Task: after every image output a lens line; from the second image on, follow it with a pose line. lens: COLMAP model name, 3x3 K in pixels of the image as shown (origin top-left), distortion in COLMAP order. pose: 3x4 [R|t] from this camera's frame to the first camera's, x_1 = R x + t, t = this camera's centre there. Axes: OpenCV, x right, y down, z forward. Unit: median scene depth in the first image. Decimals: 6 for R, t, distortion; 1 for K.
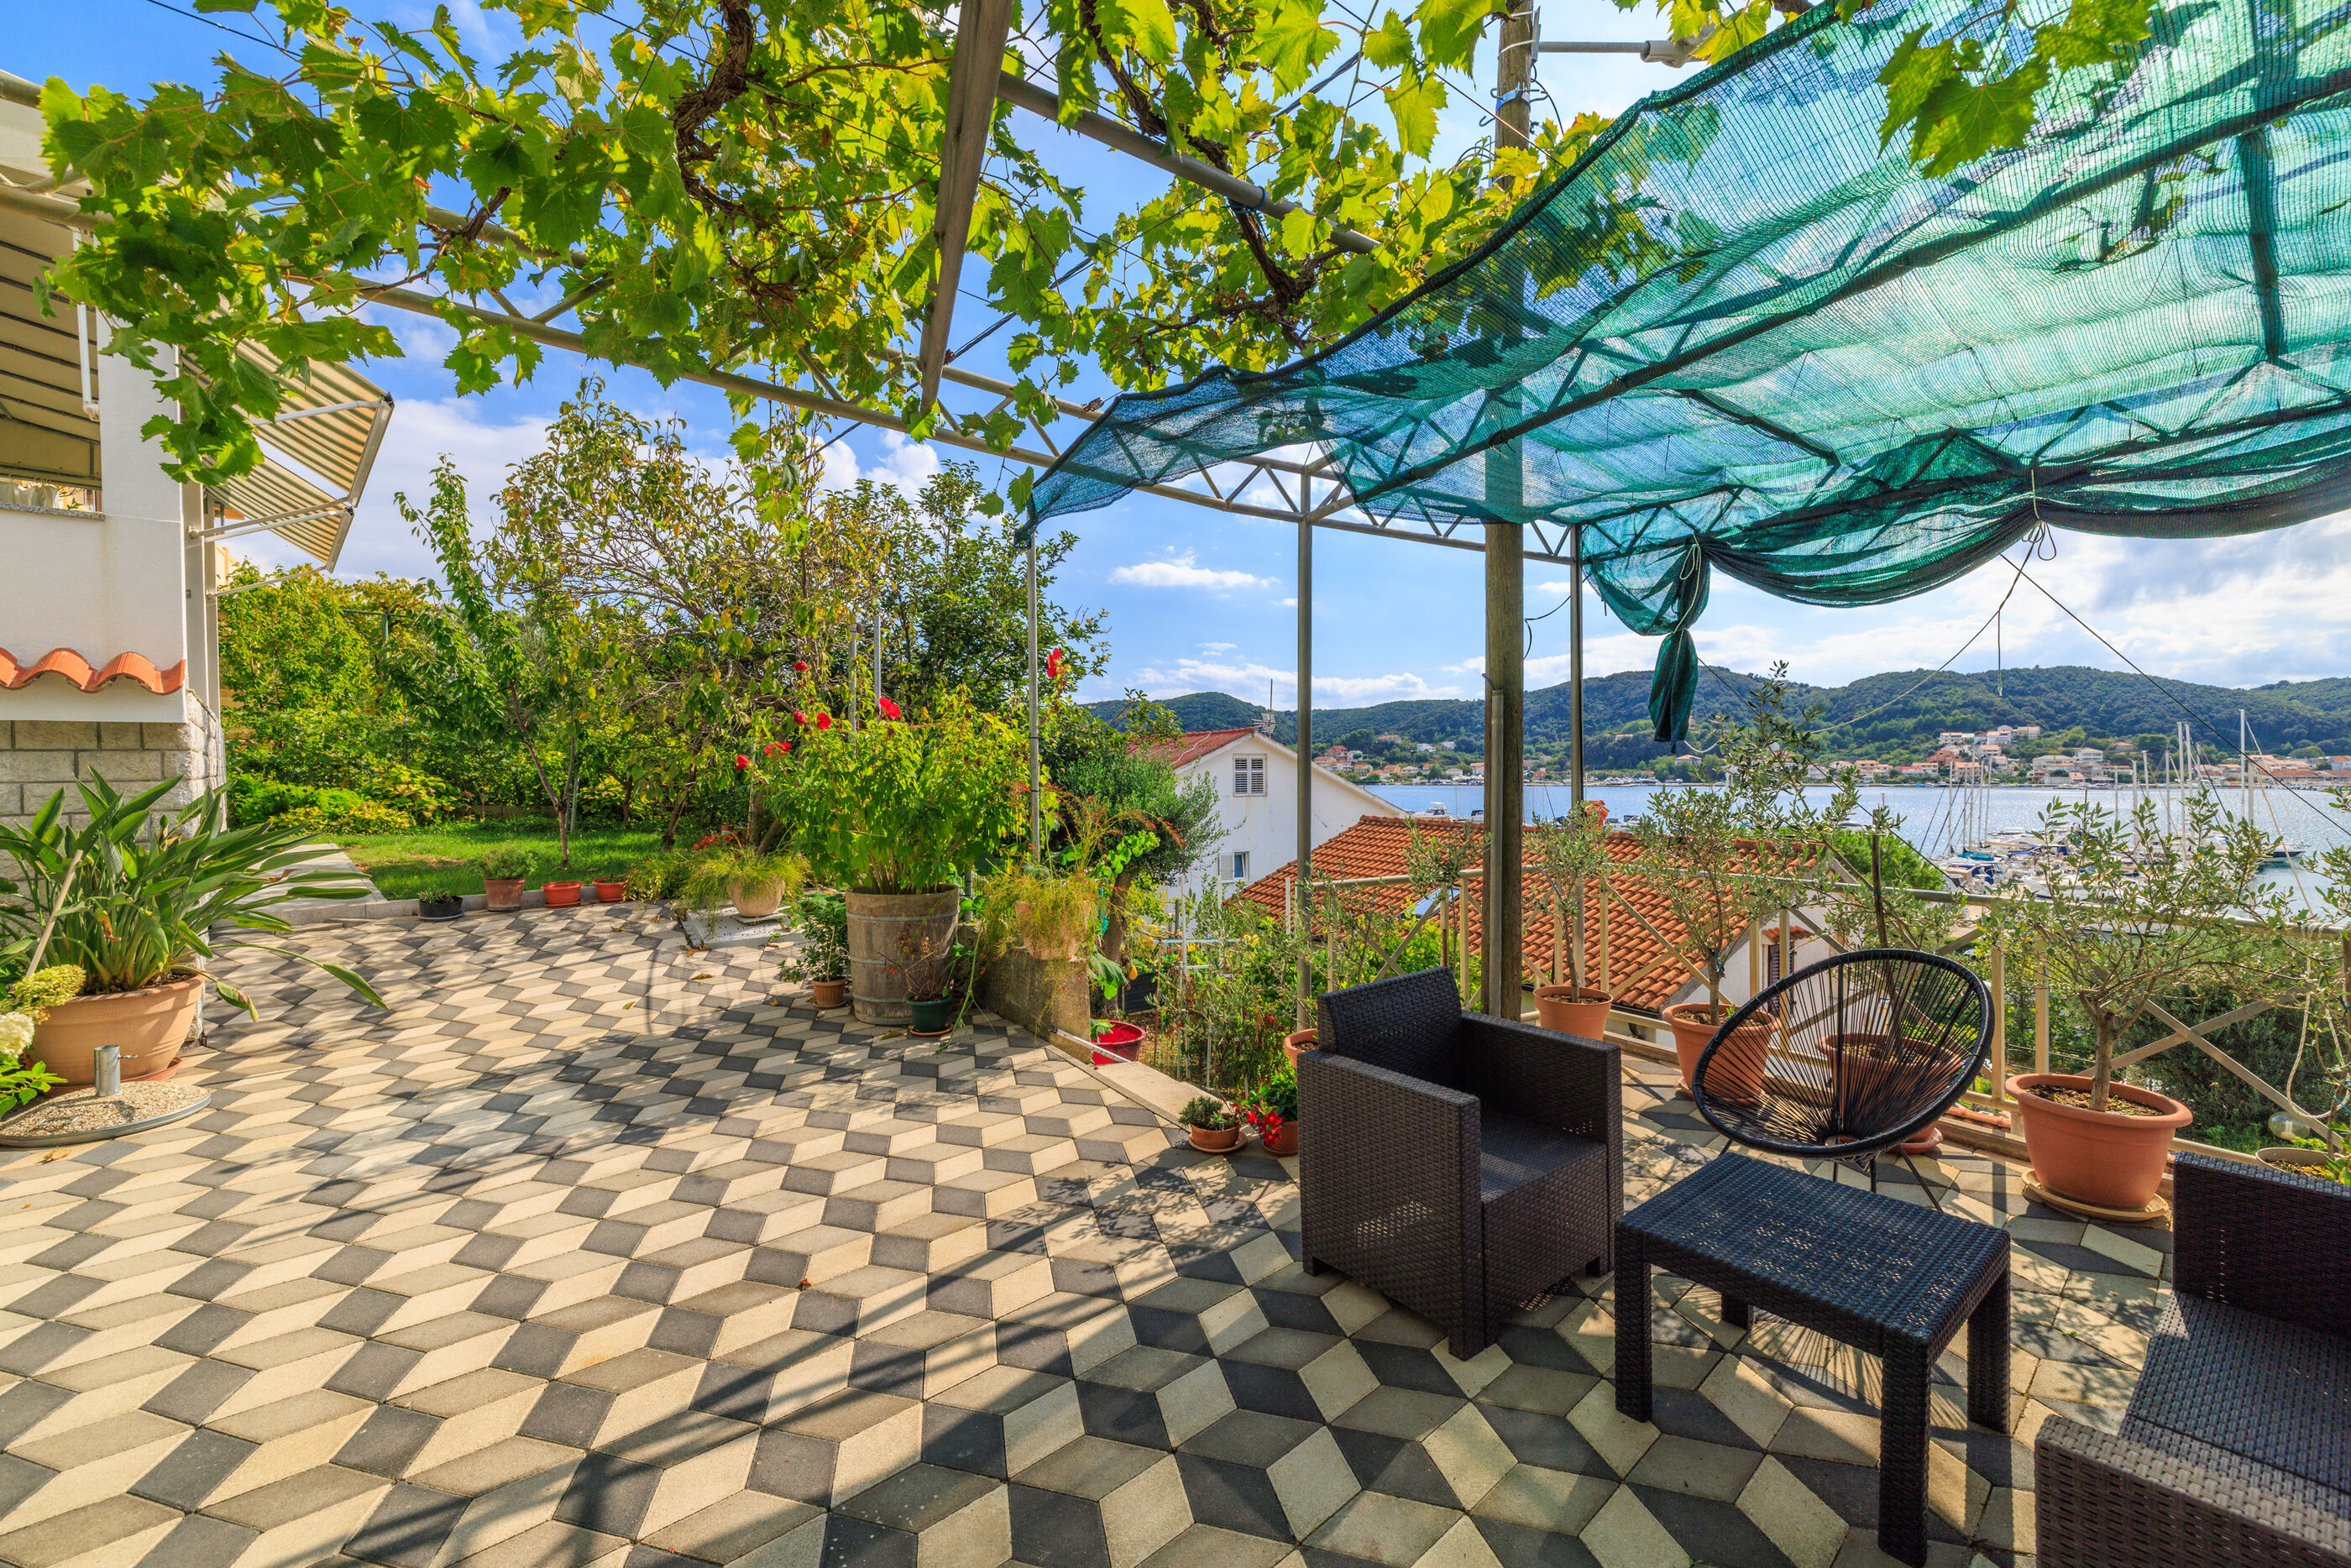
lens RADIAL K [[997.0, 0, 1168.5], [0, 997.0, 794.0], [0, 0, 1]] dist [0.003306, 0.000106]
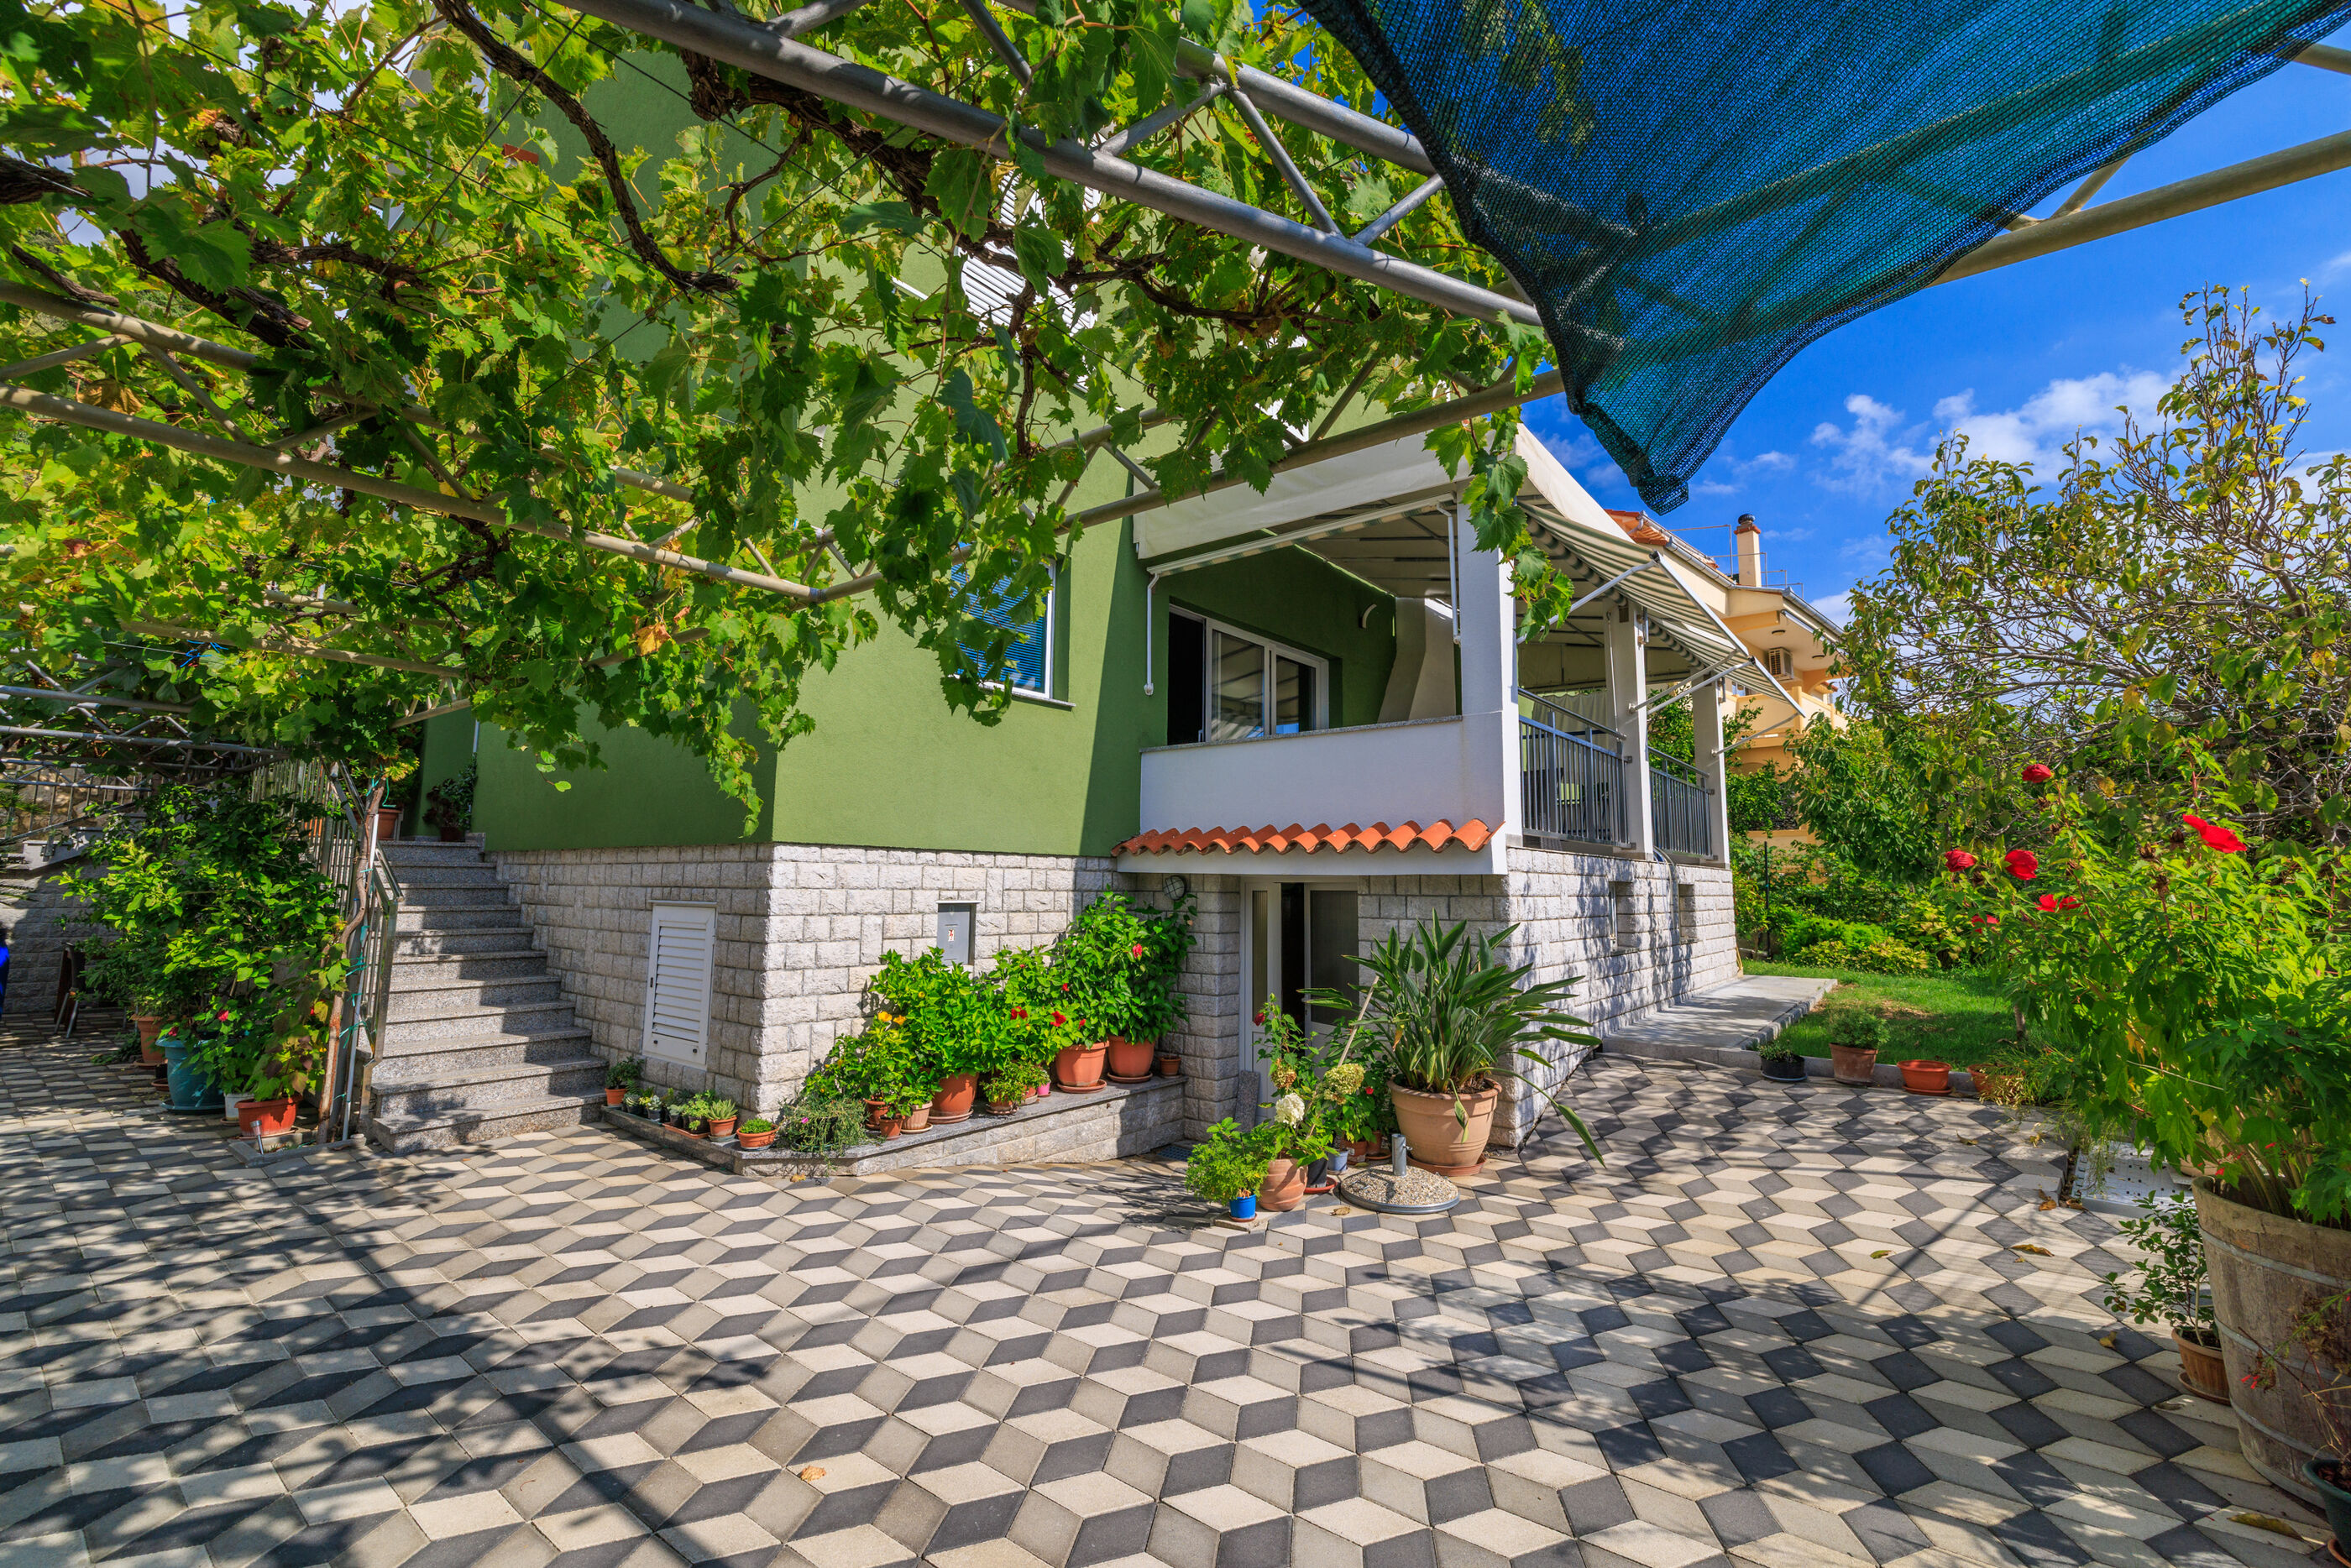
lens RADIAL K [[997.0, 0, 1176.8], [0, 997.0, 782.1], [0, 0, 1]] dist [0.003306, 0.000106]
pose [[0.176451, -0.095966, -0.979620, 0.145633], [-0.041239, 0.993641, -0.104768, -0.041102], [0.983445, 0.058885, 0.171372, 0.434672]]
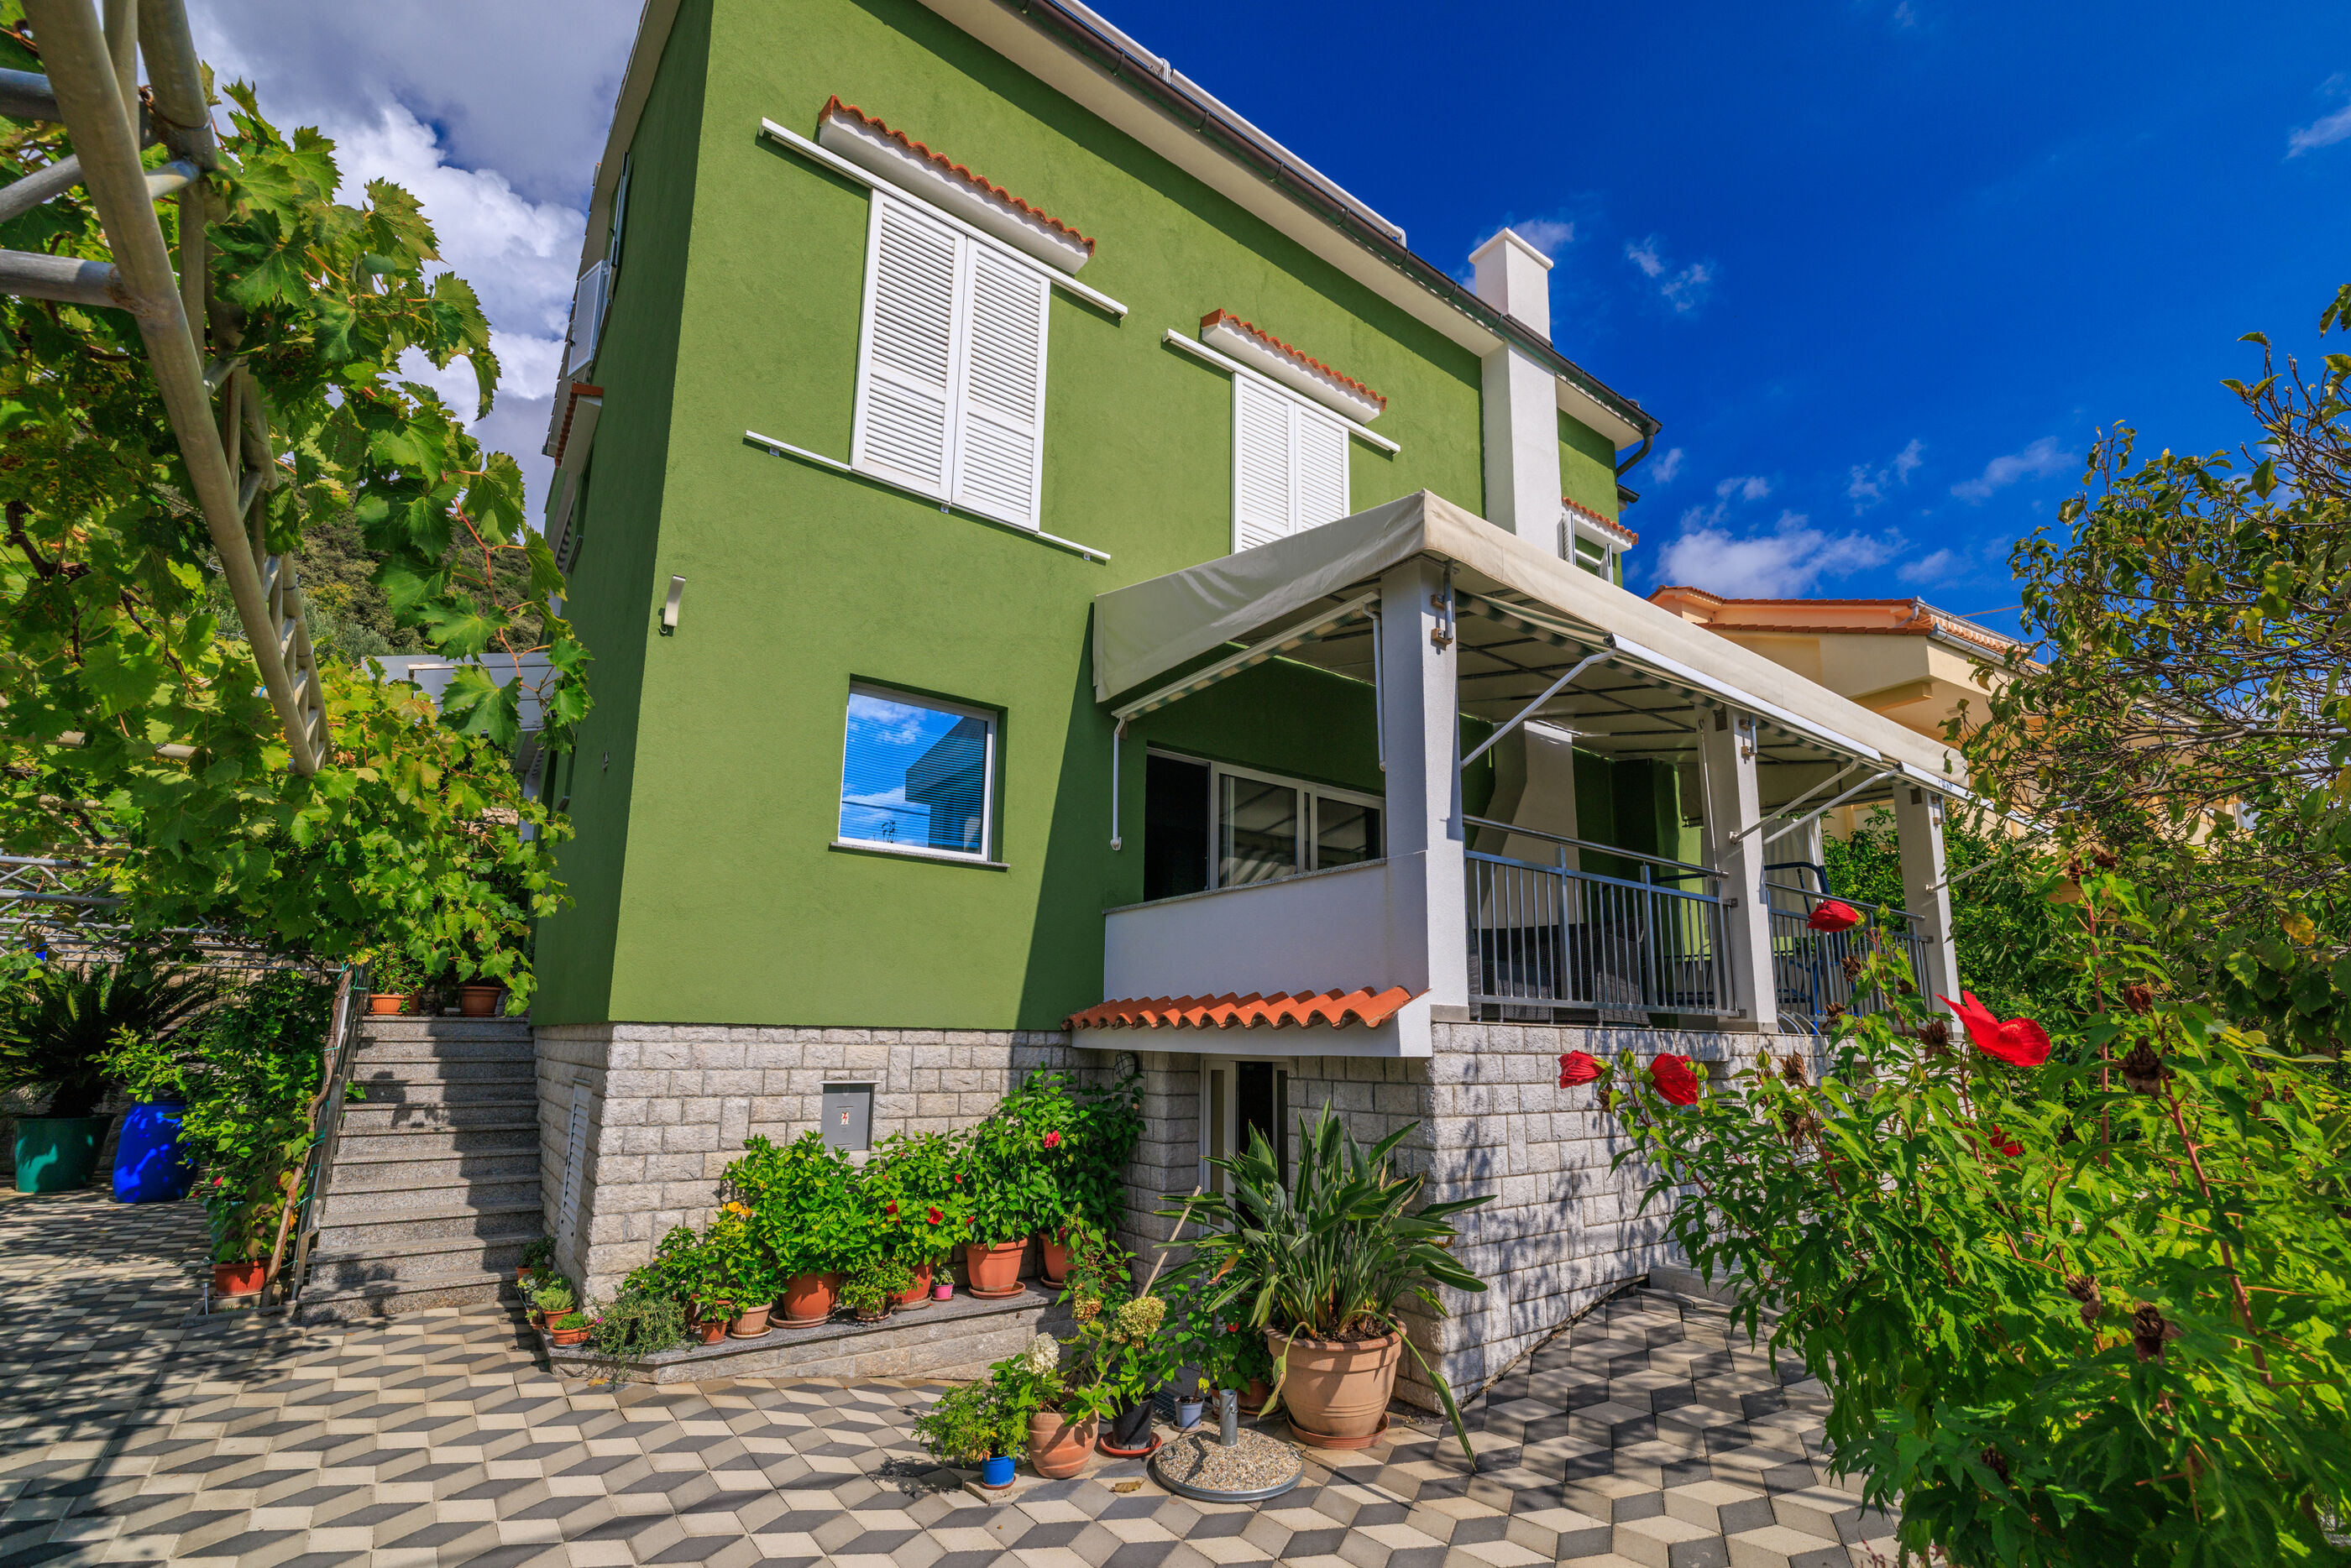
lens RADIAL K [[997.0, 0, 1272.6], [0, 997.0, 887.1], [0, 0, 1]] dist [0.003306, 0.000106]
pose [[-0.089218, -0.146411, -0.985192, -0.008103], [-0.042368, 0.988799, -0.143110, -0.092608], [0.995111, 0.028973, -0.094422, 0.999524]]
